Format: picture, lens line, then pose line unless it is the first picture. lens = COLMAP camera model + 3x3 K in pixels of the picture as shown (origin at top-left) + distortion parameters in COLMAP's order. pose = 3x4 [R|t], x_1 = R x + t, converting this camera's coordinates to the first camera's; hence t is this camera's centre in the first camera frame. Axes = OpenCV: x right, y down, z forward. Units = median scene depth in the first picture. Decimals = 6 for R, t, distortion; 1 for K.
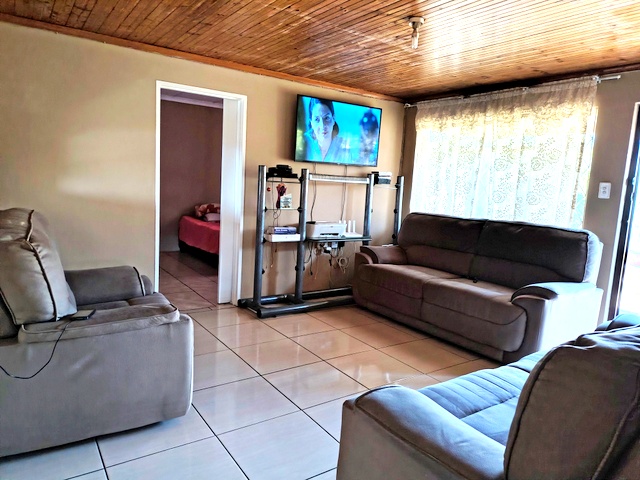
lens RADIAL K [[460.7, 0, 320.0], [0, 460.7, 240.0], [0, 0, 1]] dist [0.004861, -0.000174]
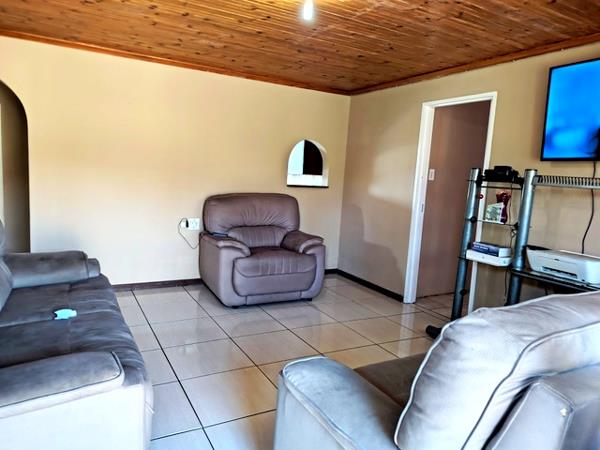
lens RADIAL K [[431.9, 0, 300.0], [0, 431.9, 225.0], [0, 0, 1]] dist [0.004861, -0.000174]
pose [[-0.117295, 0.053258, -0.991668, 0.707231], [-0.192049, 0.978495, 0.075267, -0.056127], [0.974351, 0.199277, -0.104544, 0.774051]]
